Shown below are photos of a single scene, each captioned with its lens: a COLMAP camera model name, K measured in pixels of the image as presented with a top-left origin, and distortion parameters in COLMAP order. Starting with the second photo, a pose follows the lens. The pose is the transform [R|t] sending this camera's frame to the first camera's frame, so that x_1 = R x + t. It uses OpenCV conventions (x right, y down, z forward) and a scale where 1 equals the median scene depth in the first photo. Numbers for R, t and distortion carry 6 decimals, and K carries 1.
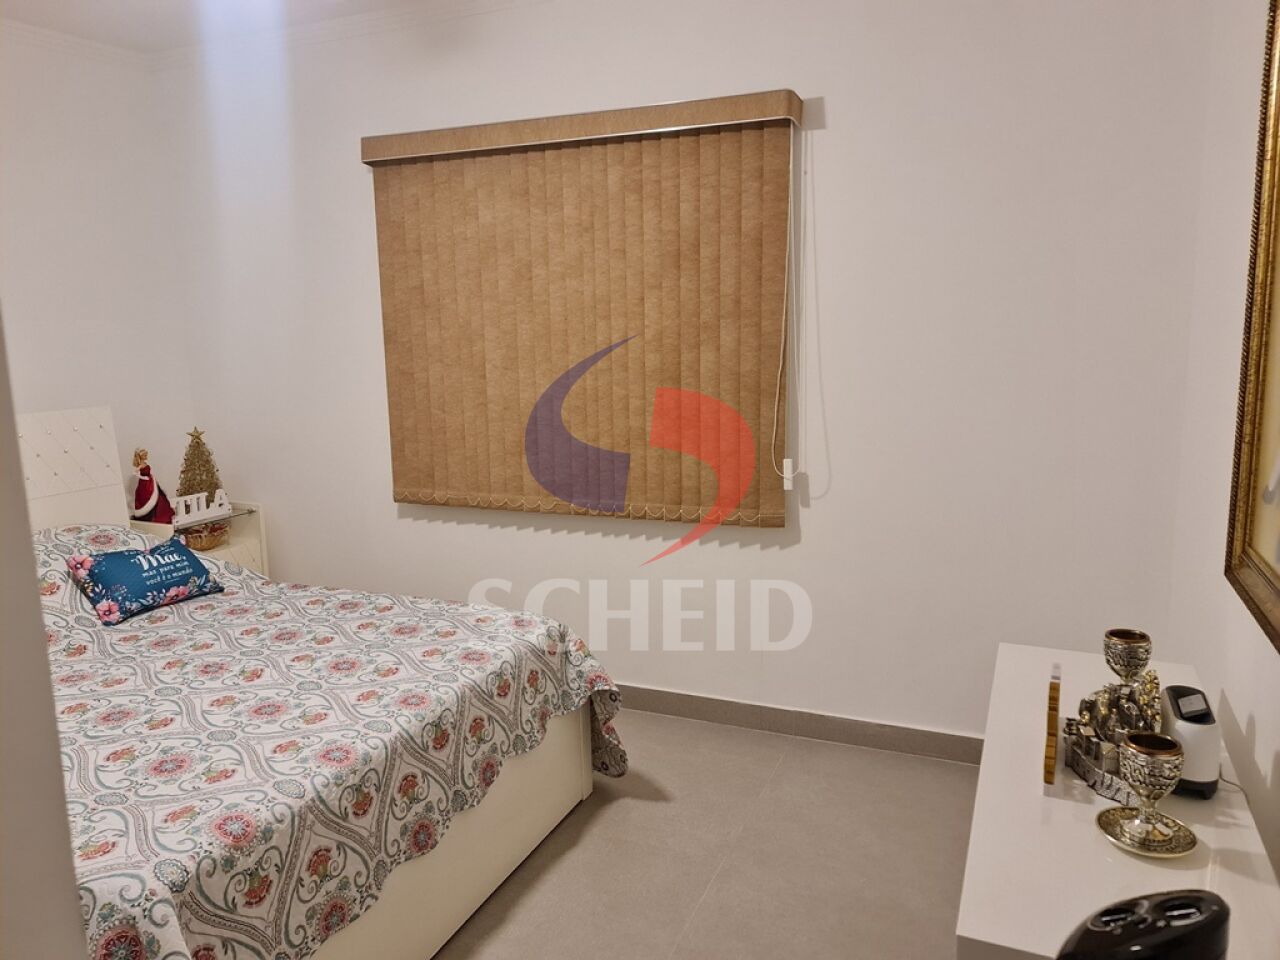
lens RADIAL K [[919.2, 0, 640.0], [0, 919.2, 480.0], [0, 0, 1]] dist [0.071273, -0.059499]
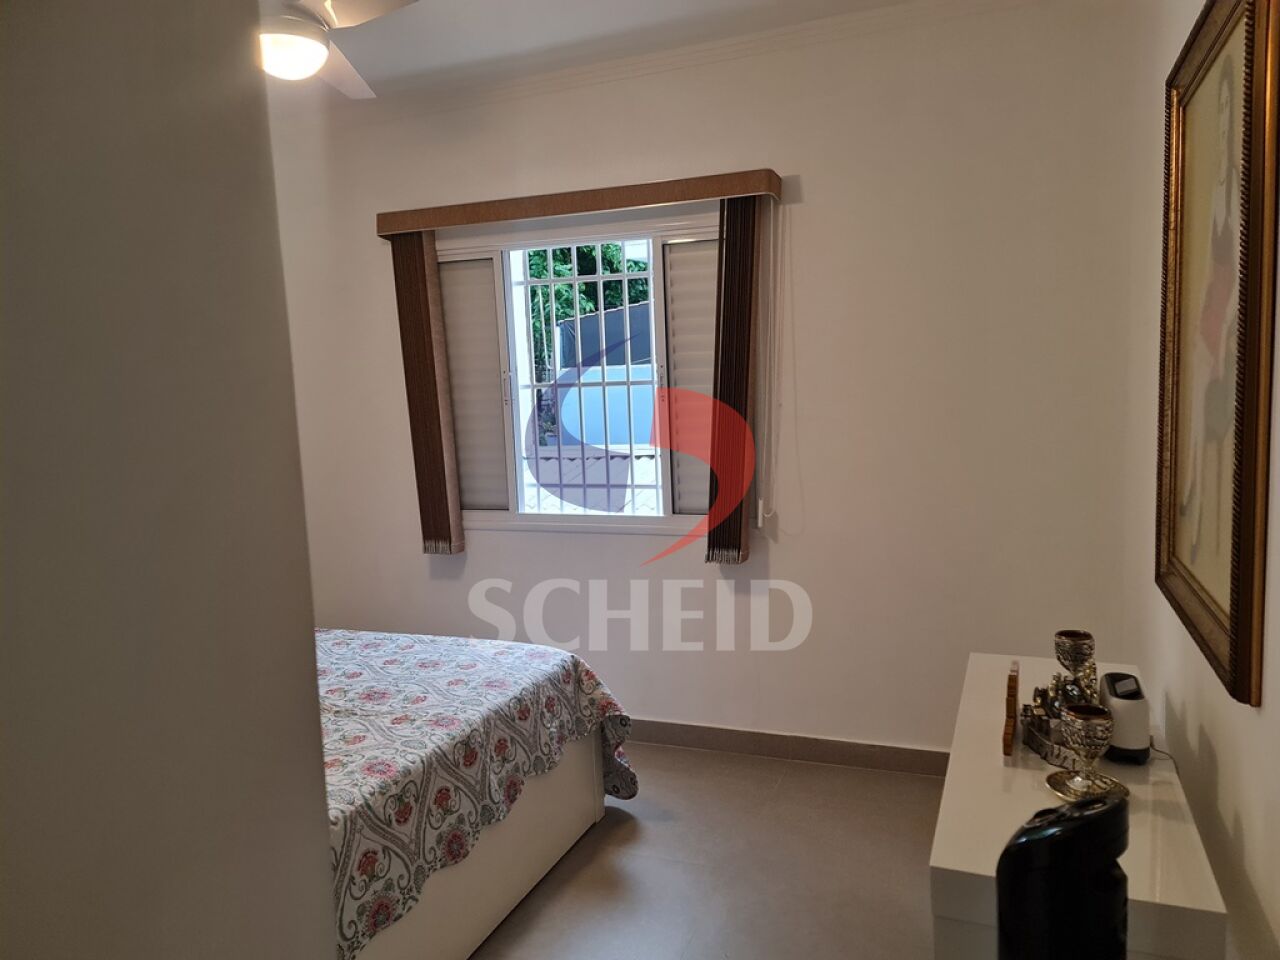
lens RADIAL K [[914.9, 0, 666.7], [0, 914.9, 488.8], [0, 0, 1]] dist [0.057183, -0.028543]
pose [[0.998912, -0.021651, 0.041306, -0.020948], [0.023858, 0.998271, -0.053713, 0.027669], [-0.040072, 0.054641, 0.997702, -0.106615]]
